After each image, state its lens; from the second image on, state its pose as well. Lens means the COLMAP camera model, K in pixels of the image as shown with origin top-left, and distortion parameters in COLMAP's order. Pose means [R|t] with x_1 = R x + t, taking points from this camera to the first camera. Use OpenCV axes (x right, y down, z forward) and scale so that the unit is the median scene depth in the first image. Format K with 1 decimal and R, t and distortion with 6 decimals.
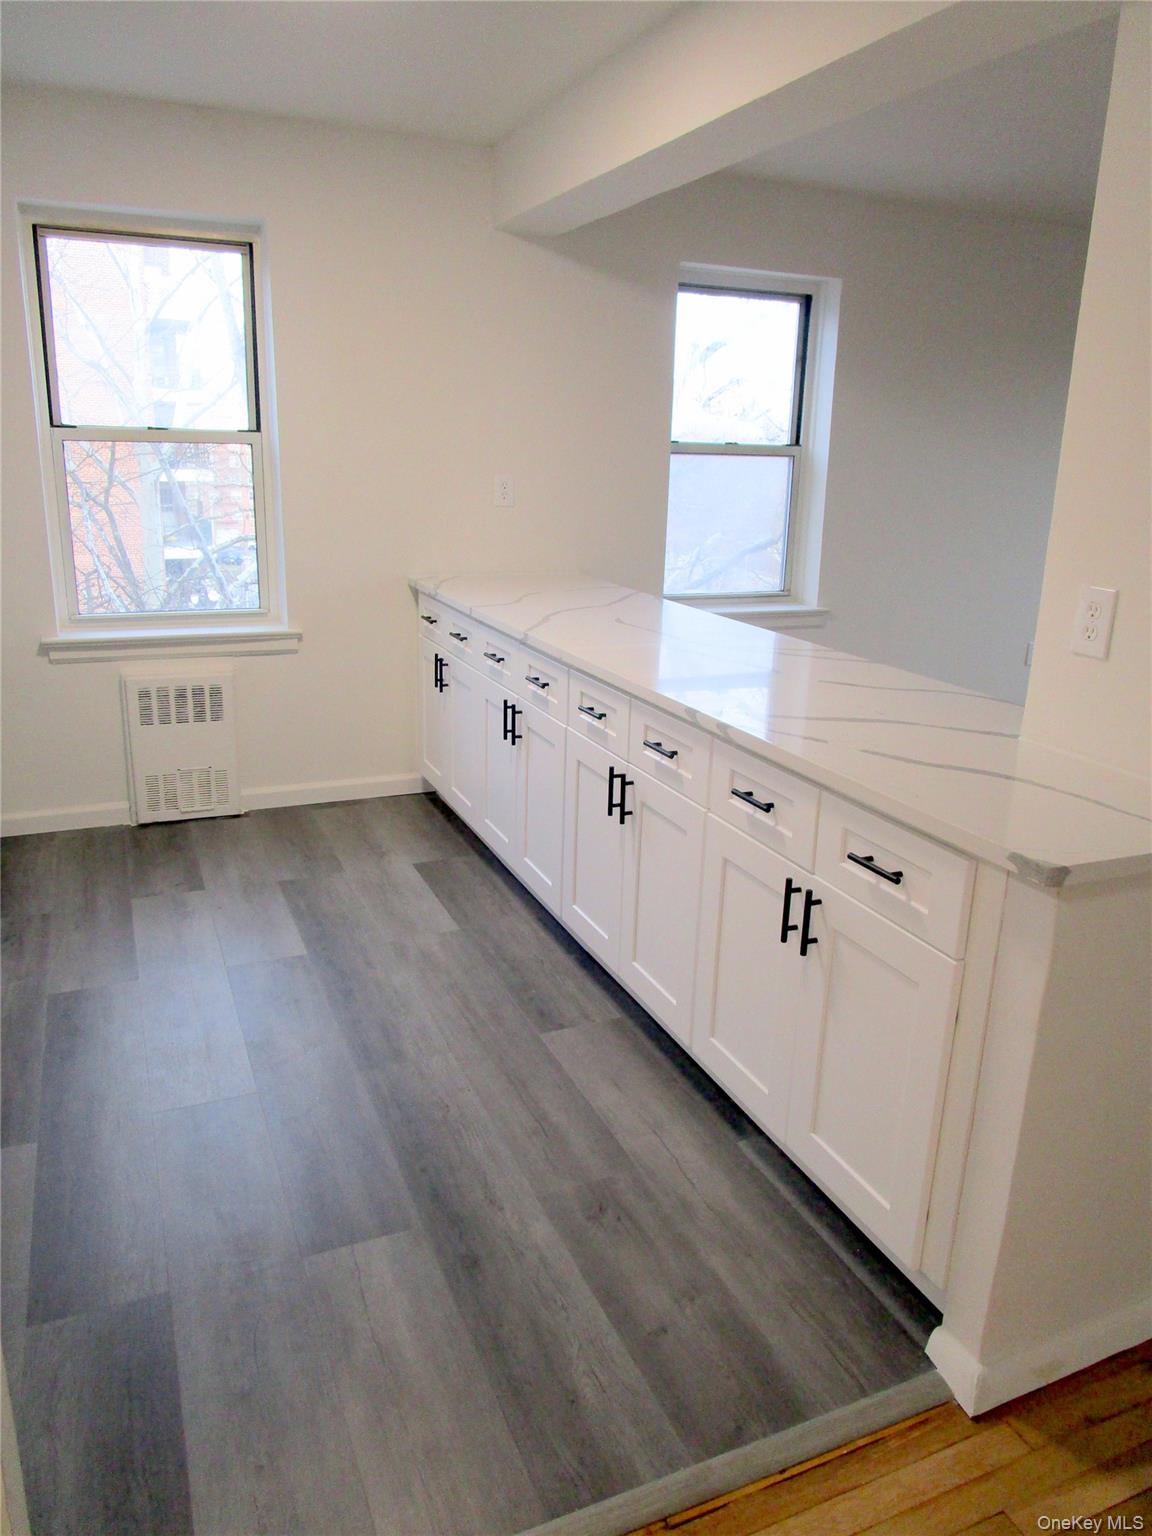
lens RADIAL K [[1094.3, 0, 572.1], [0, 1094.3, 760.1], [0, 0, 1]] dist [-0.028785, 0.009418]
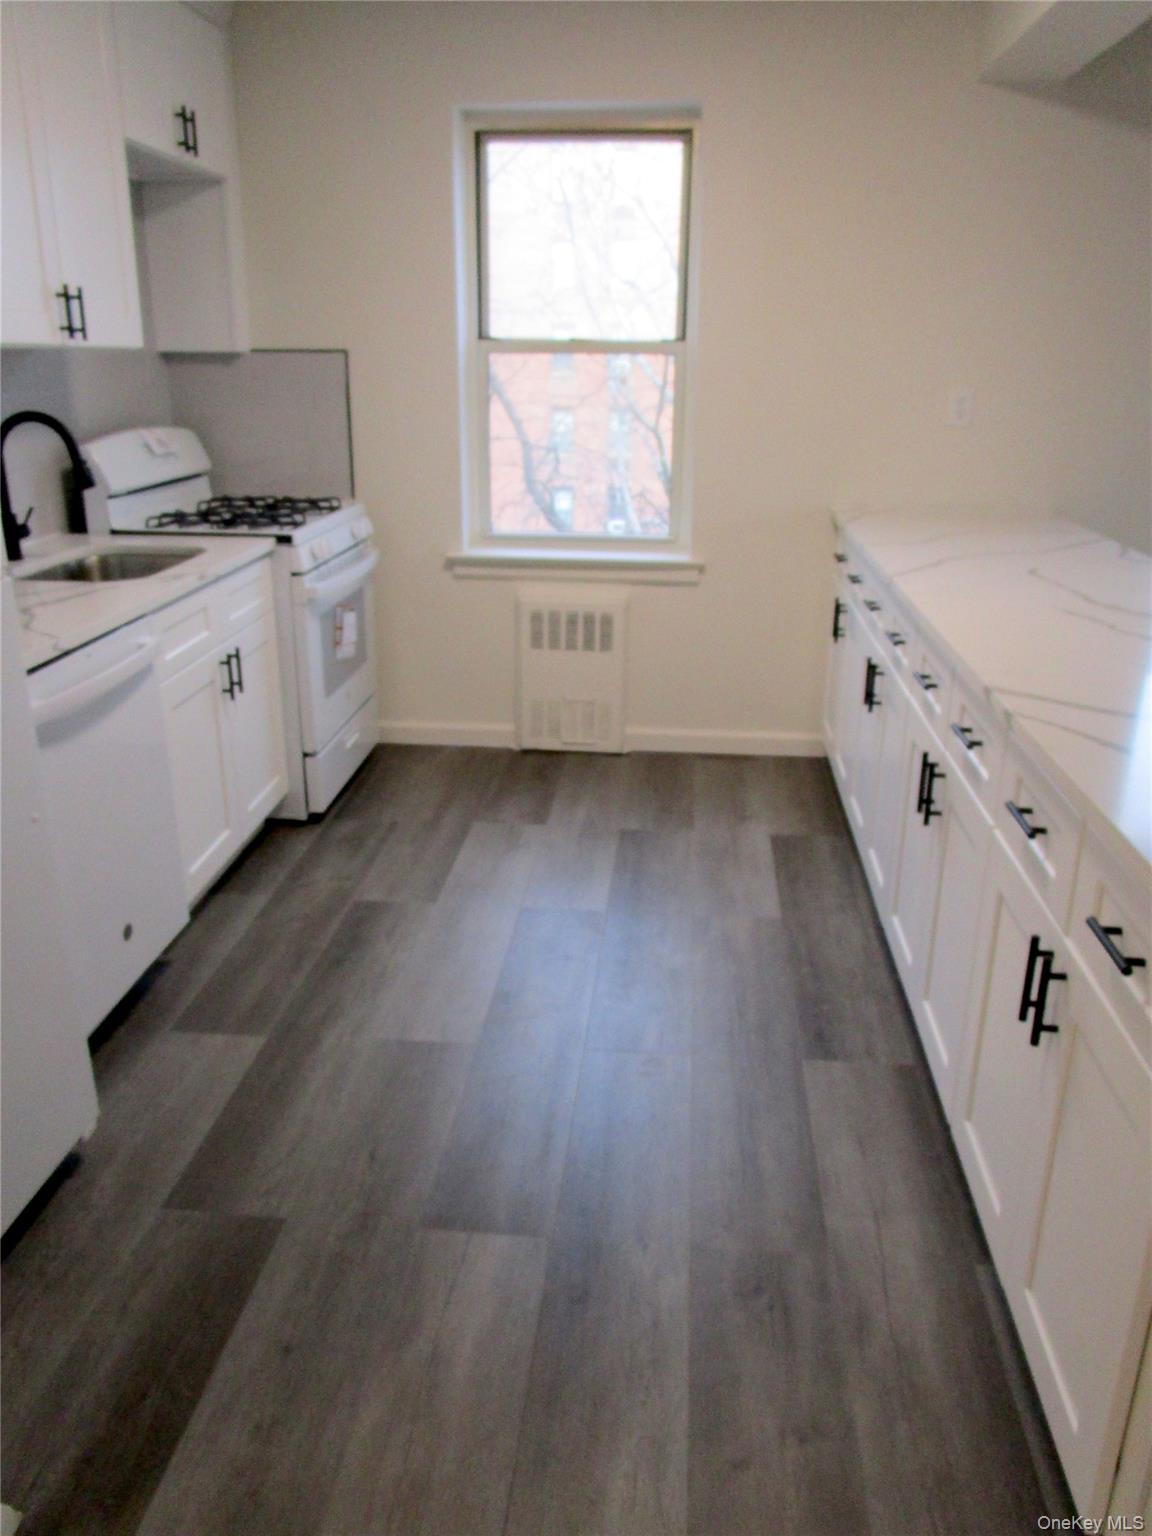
lens RADIAL K [[1174.2, 0, 574.3], [0, 1174.2, 749.6], [0, 0, 1]] dist [-0.008877, -0.003720]
pose [[0.875471, 0.134299, -0.464235, 0.204941], [-0.118681, 0.990941, 0.062856, -0.018965], [0.468471, 0.000068, 0.883479, 0.131877]]
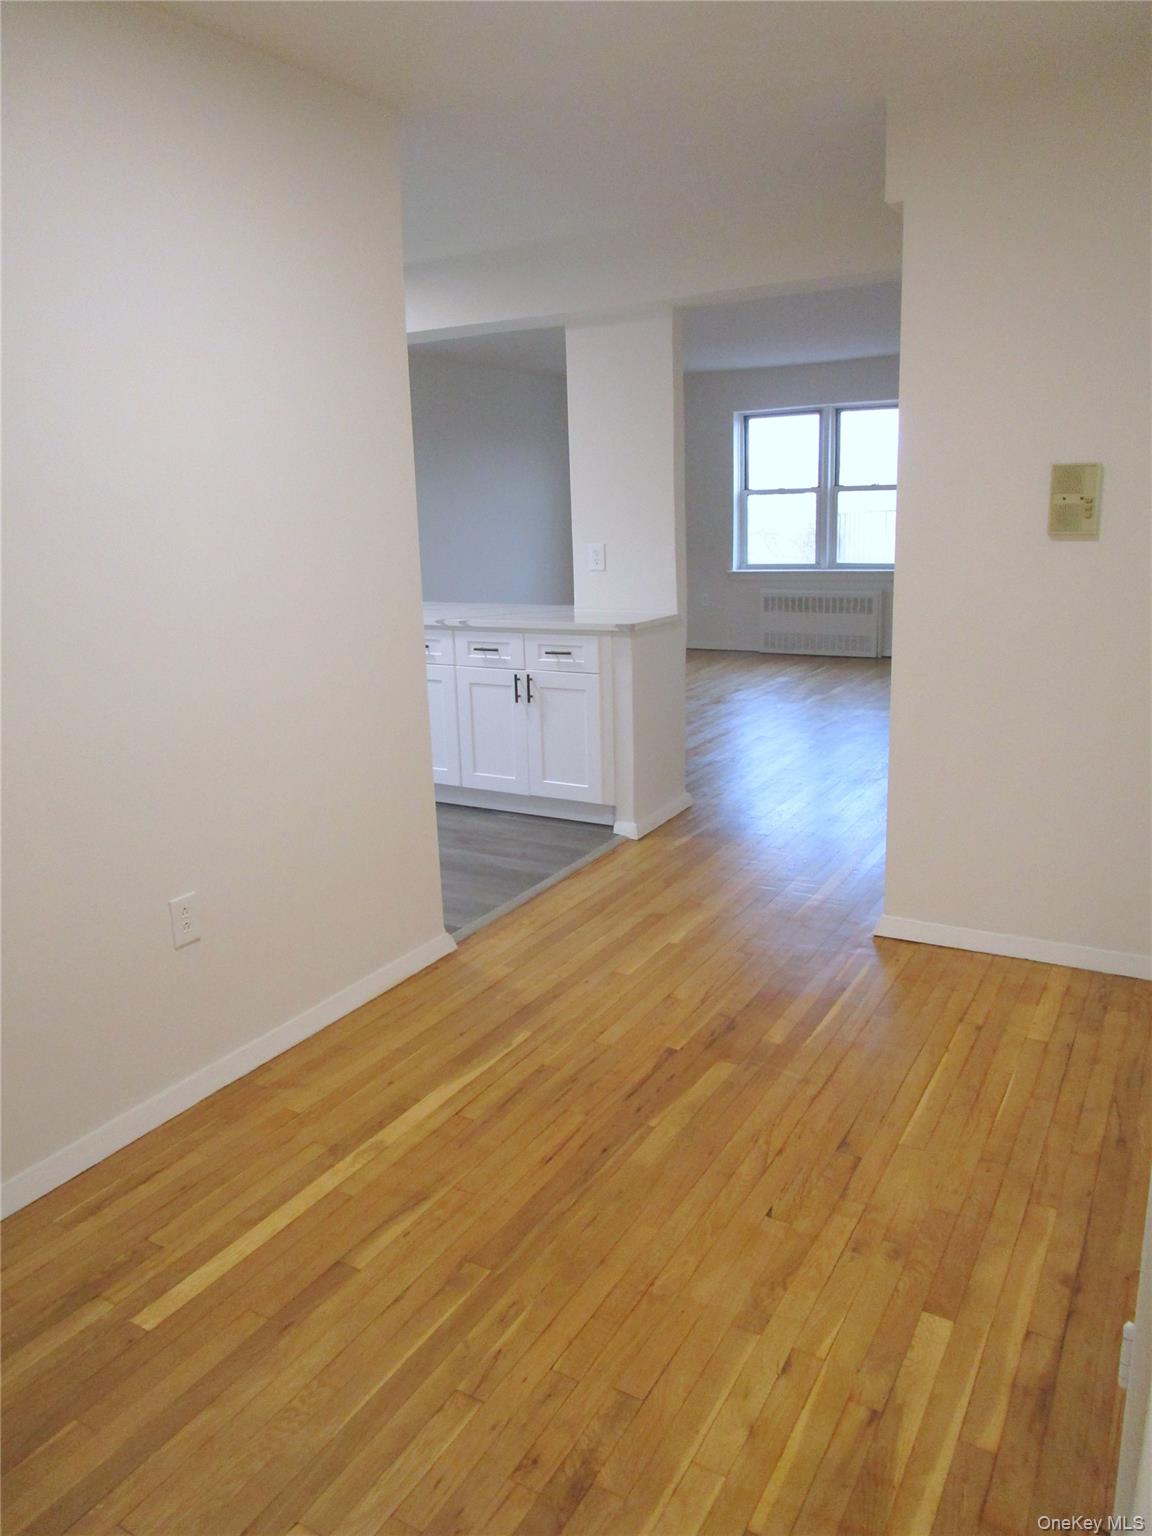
lens RADIAL K [[1094.3, 0, 572.1], [0, 1094.3, 760.1], [0, 0, 1]] dist [-0.028785, 0.009418]
pose [[0.803311, -0.185999, 0.565770, -0.814067], [0.213021, 0.976869, 0.018692, 0.203596], [-0.556159, 0.105505, 0.824351, -0.763734]]
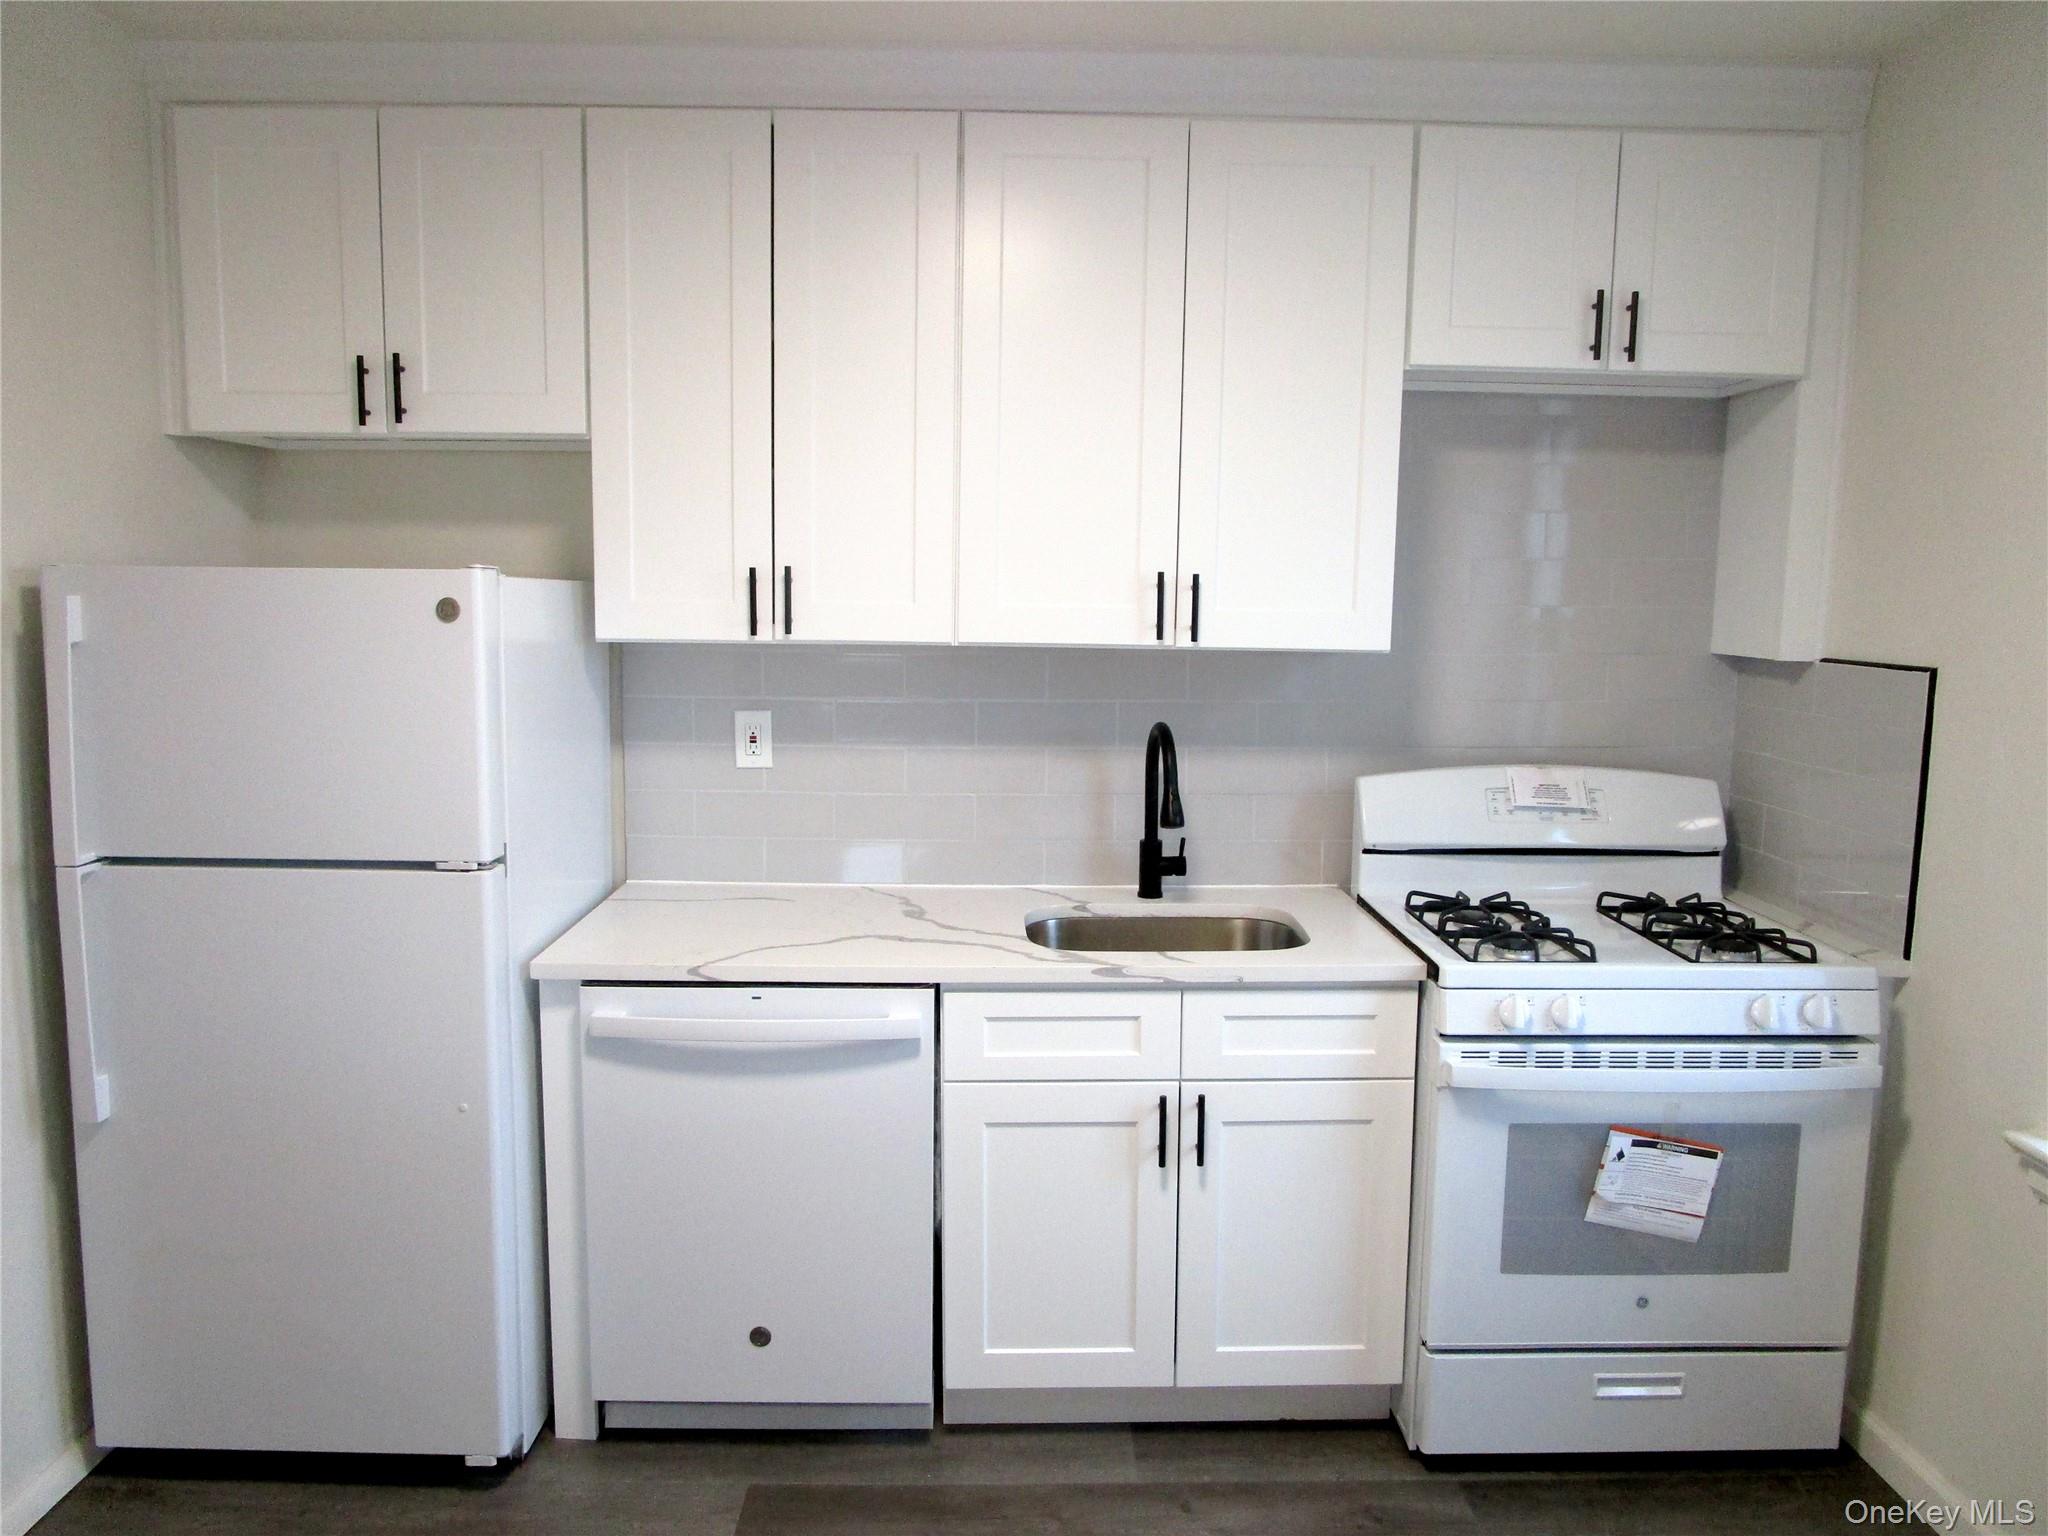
lens RADIAL K [[1459.1, 0, 1022.6], [0, 1459.1, 766.2], [0, 0, 1]] dist [-0.028785, 0.009418]
pose [[-0.384022, 0.085156, -0.919389, 0.248117], [-0.278252, 0.938774, 0.203175, -0.357028], [0.880399, 0.333845, -0.336815, 1.122768]]
